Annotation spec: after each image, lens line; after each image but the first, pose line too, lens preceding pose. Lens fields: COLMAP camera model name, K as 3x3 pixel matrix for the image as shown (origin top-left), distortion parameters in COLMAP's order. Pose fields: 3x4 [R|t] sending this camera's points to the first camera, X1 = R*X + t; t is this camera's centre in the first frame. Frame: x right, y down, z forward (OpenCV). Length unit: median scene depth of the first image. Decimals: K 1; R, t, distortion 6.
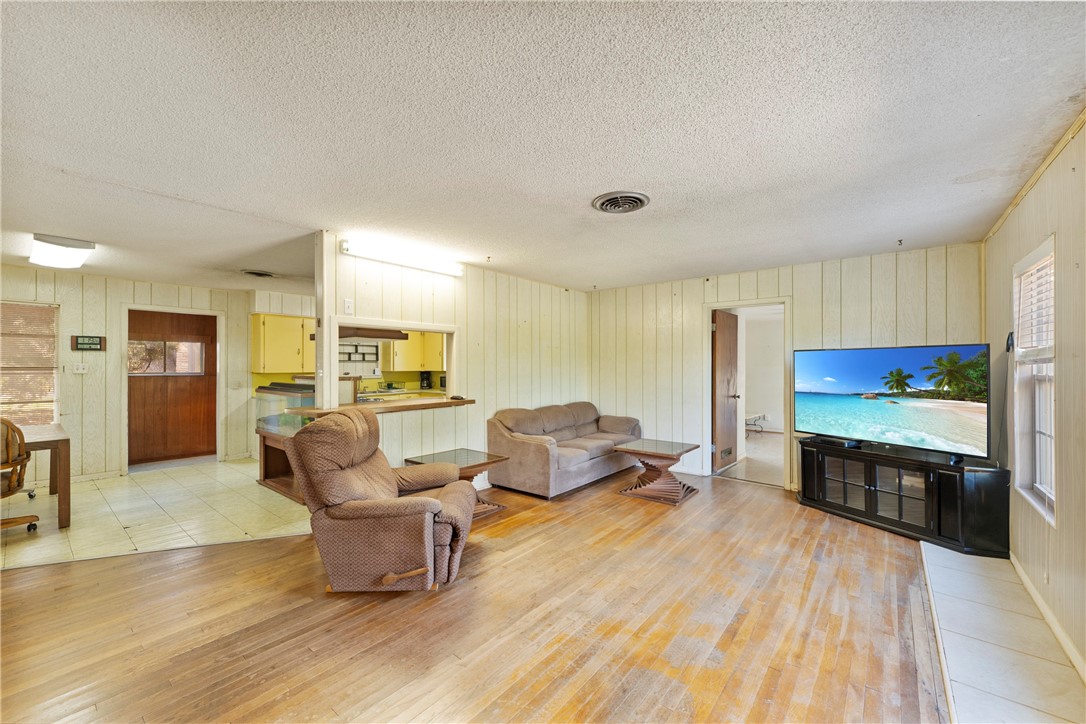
lens RADIAL K [[420.0, 0, 543.0], [0, 420.0, 362.0], [0, 0, 1]] dist [-0.000515, -0.000037]
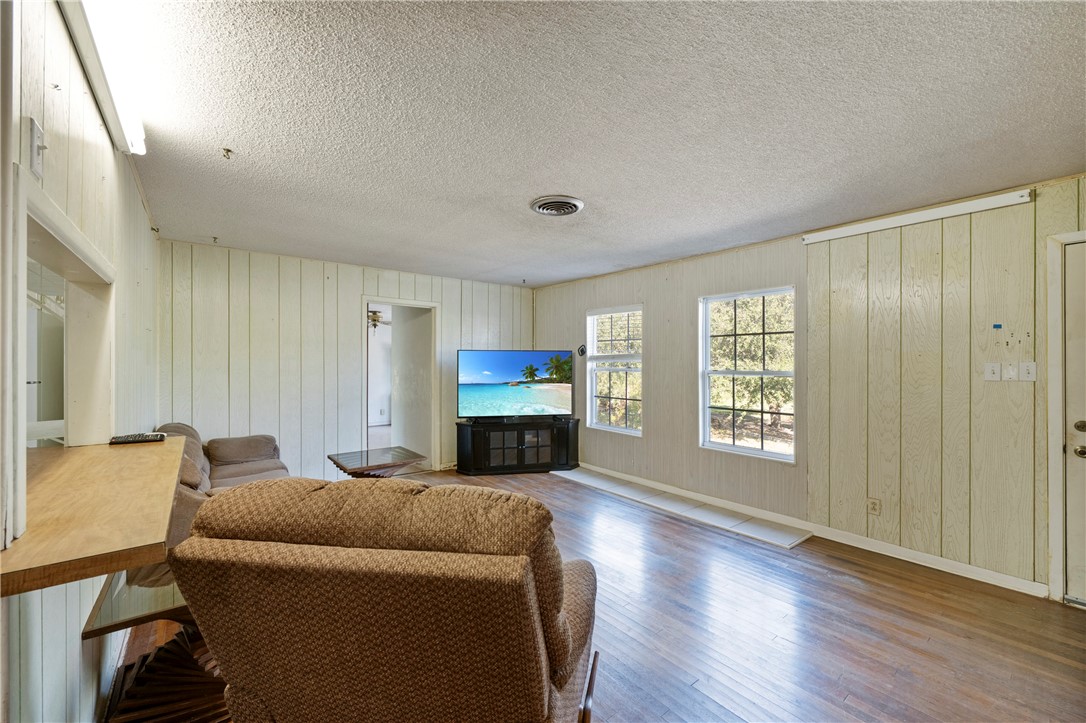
lens RADIAL K [[433.1, 0, 543.0], [0, 433.1, 361.5], [0, 0, 1]] dist [0.000576, -0.000078]
pose [[0.211911, -0.002137, 0.977287, -0.694449], [-0.017187, 0.999835, 0.005913, -0.005607], [-0.977138, -0.018050, 0.211840, 0.648417]]
